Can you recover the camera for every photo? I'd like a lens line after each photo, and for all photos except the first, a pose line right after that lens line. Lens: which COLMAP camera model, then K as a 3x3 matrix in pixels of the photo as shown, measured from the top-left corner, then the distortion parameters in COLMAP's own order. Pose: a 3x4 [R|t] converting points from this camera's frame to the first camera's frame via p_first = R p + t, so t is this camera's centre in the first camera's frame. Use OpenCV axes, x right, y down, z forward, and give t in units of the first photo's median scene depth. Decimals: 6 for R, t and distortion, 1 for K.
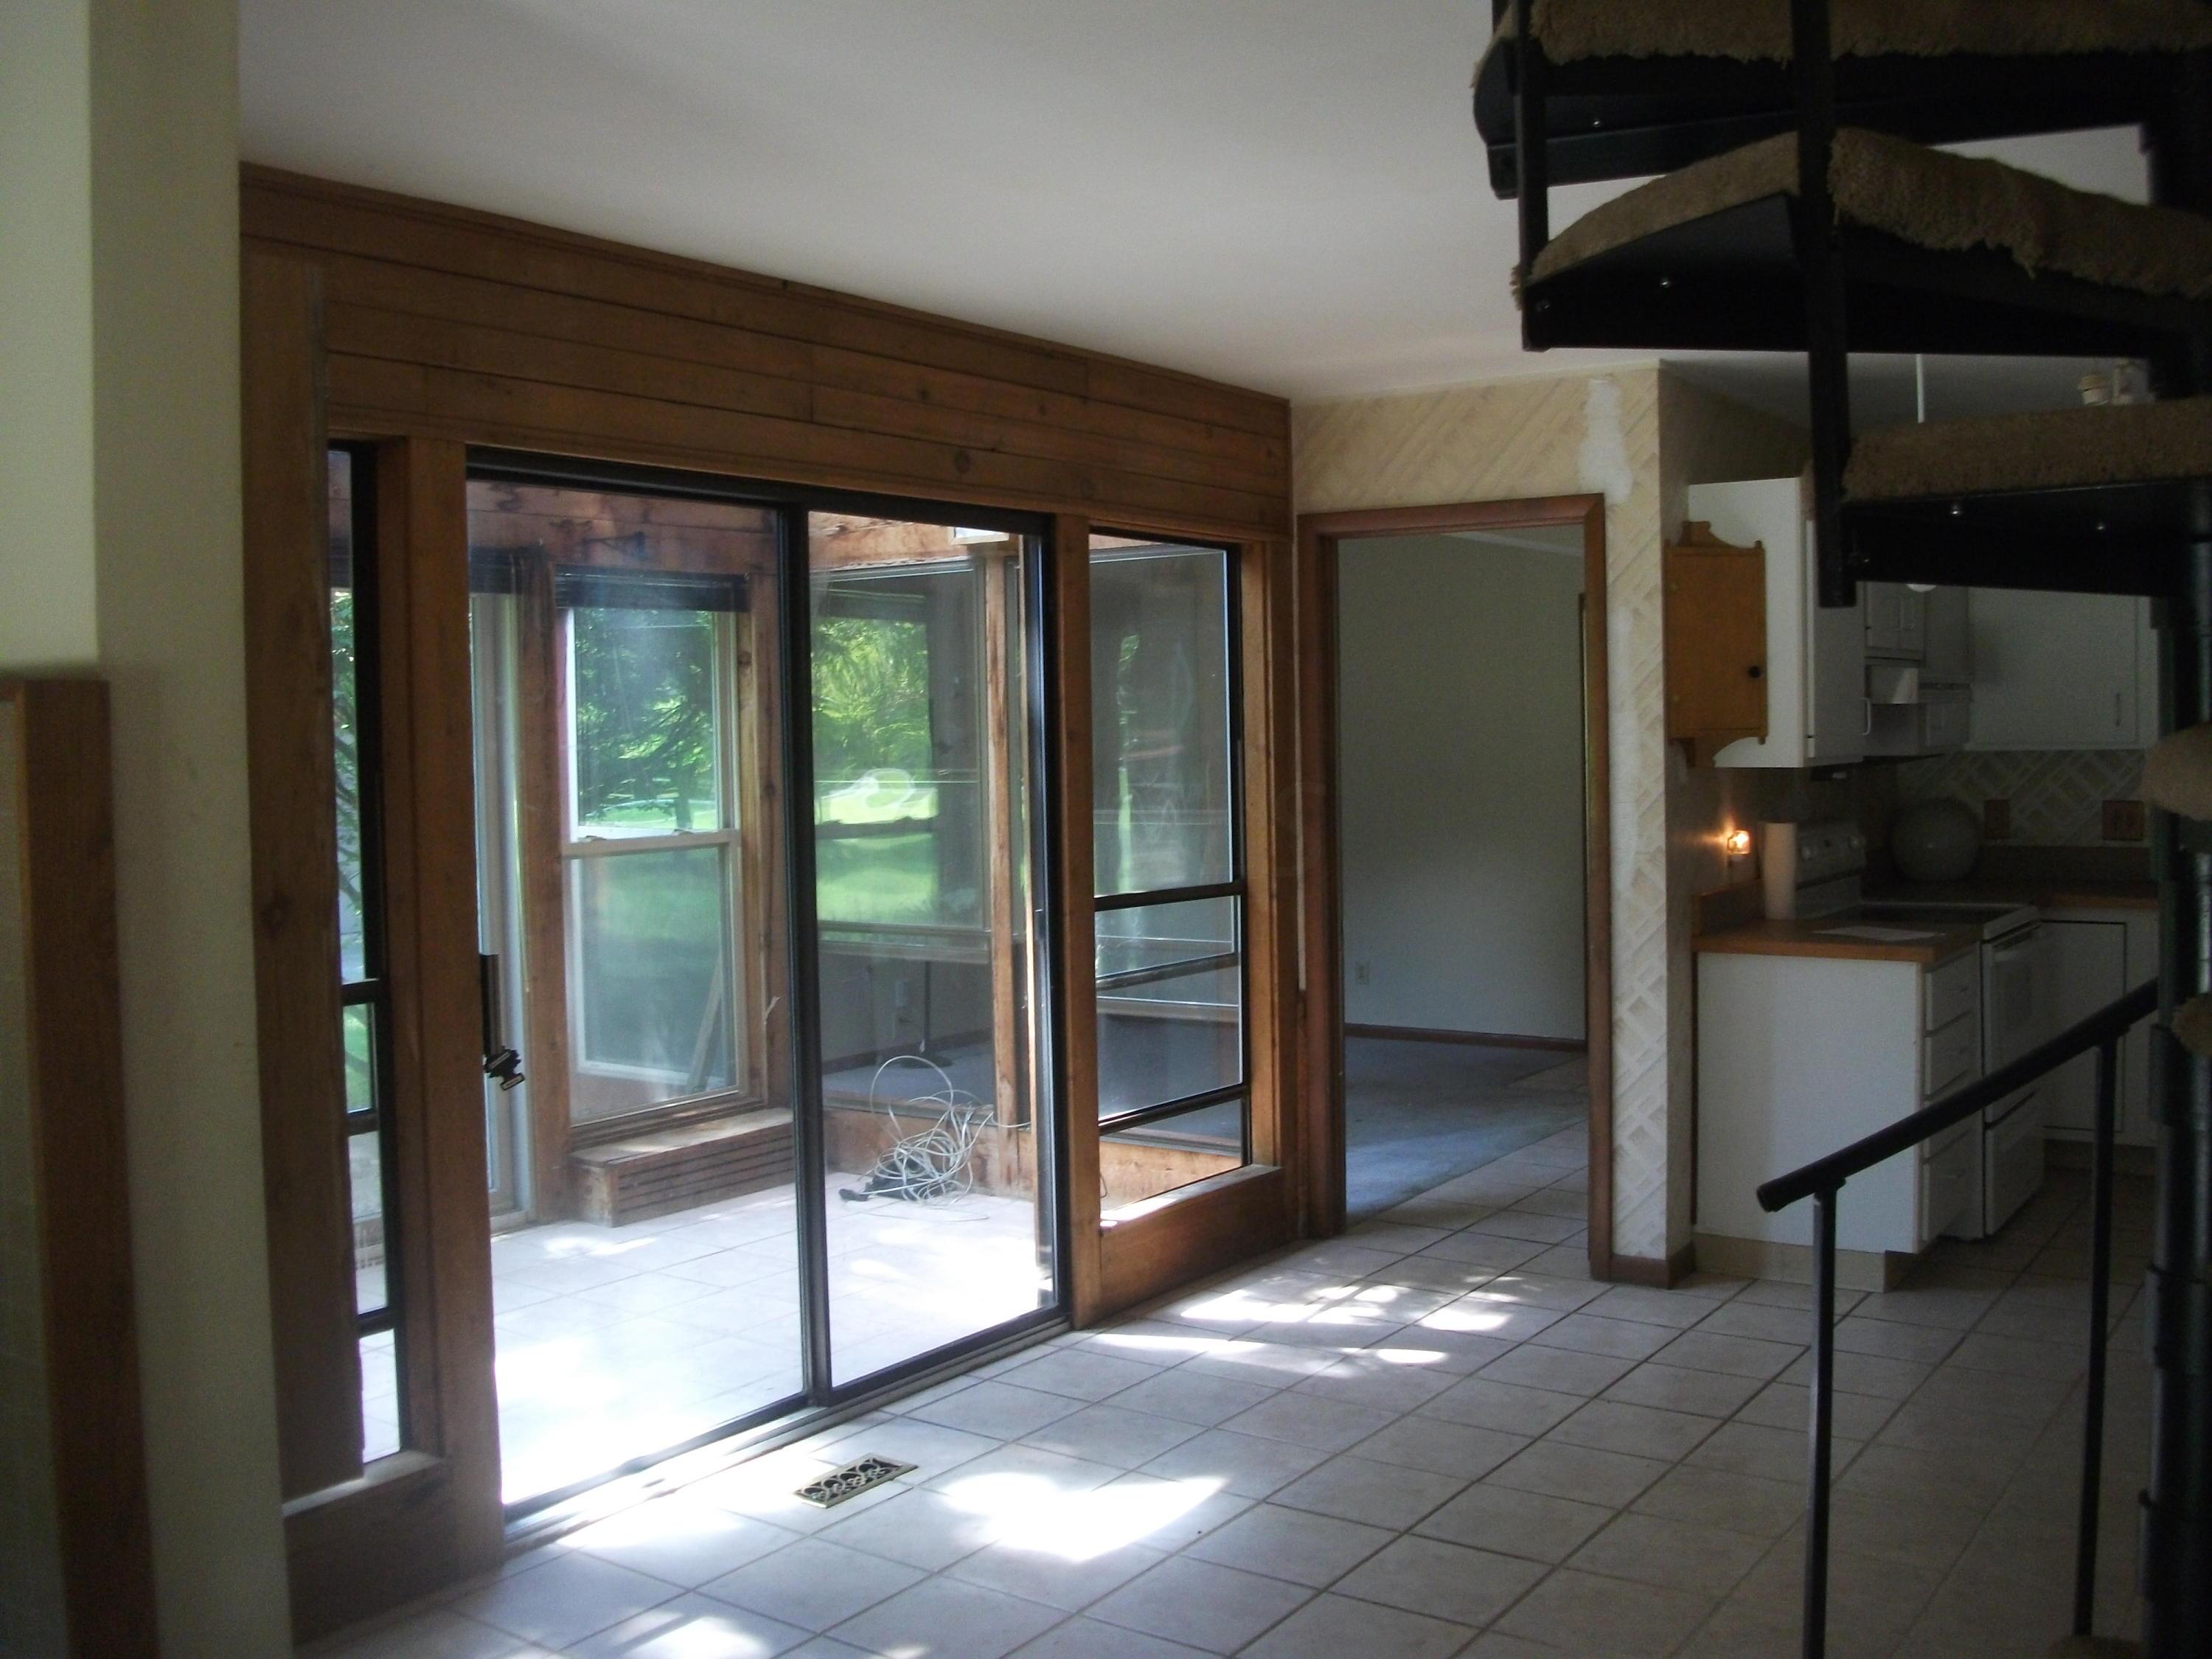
lens RADIAL K [[2099.4, 0, 1106.0], [0, 2099.4, 829.5], [0, 0, 1]] dist [-0.178713, 0.001782]
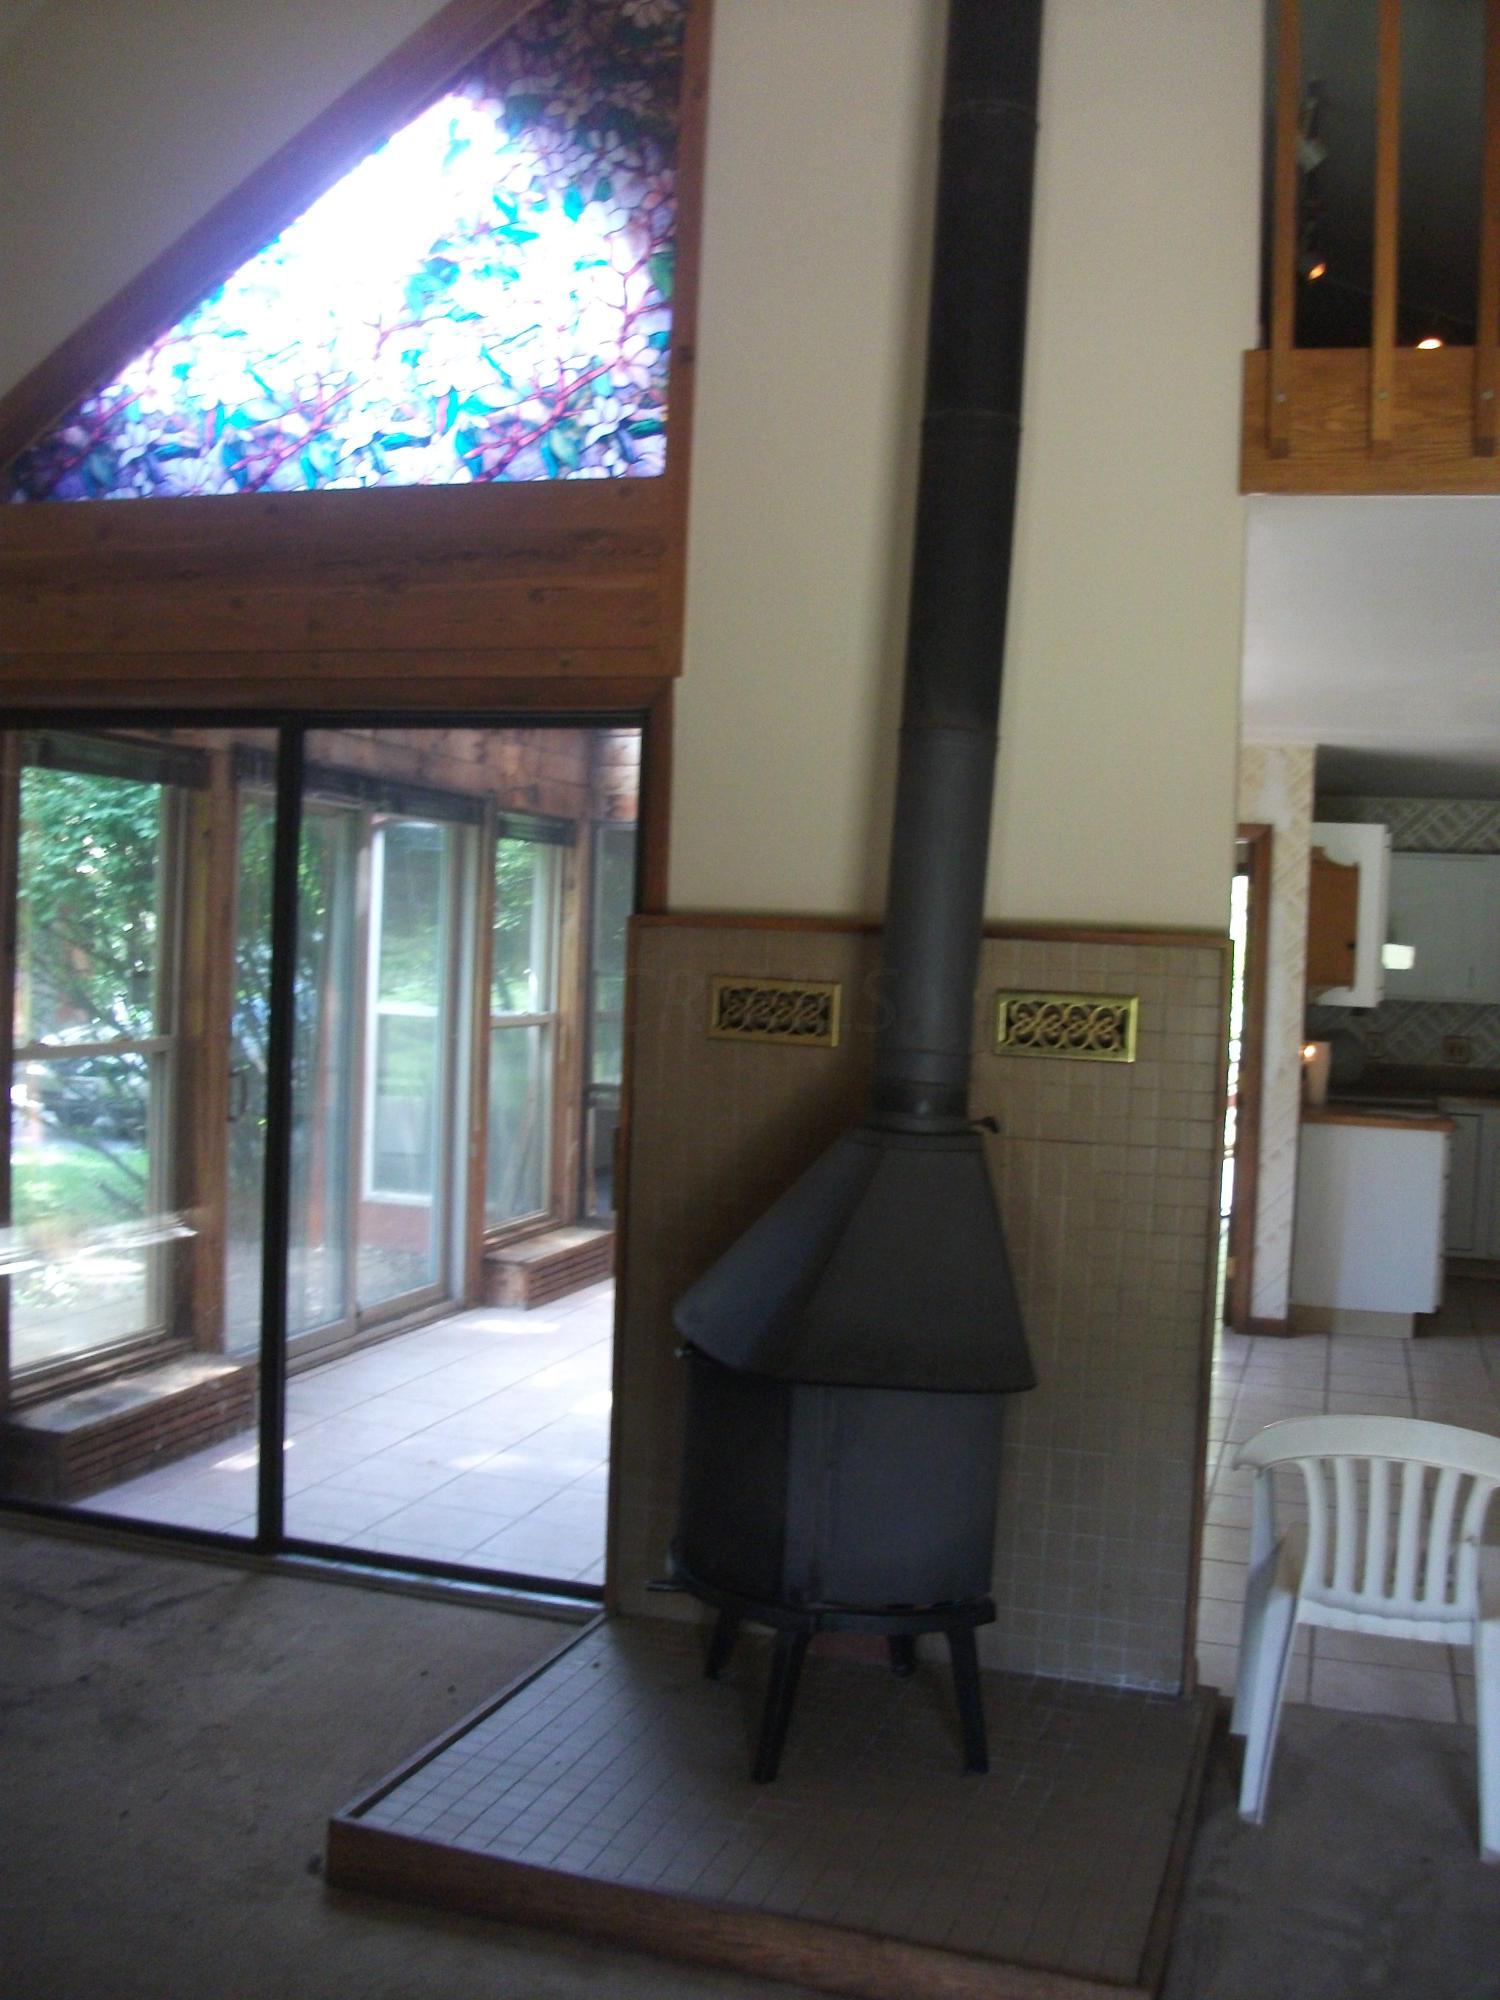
lens RADIAL K [[1898.1, 0, 750.0], [0, 1898.1, 1000.0], [0, 0, 1]] dist [-0.178713, 0.001782]
pose [[0.949849, 0.049545, 0.308759, -0.479978], [-0.044379, 0.998733, -0.023737, 0.016719], [-0.309544, 0.008844, 0.950844, -0.185144]]
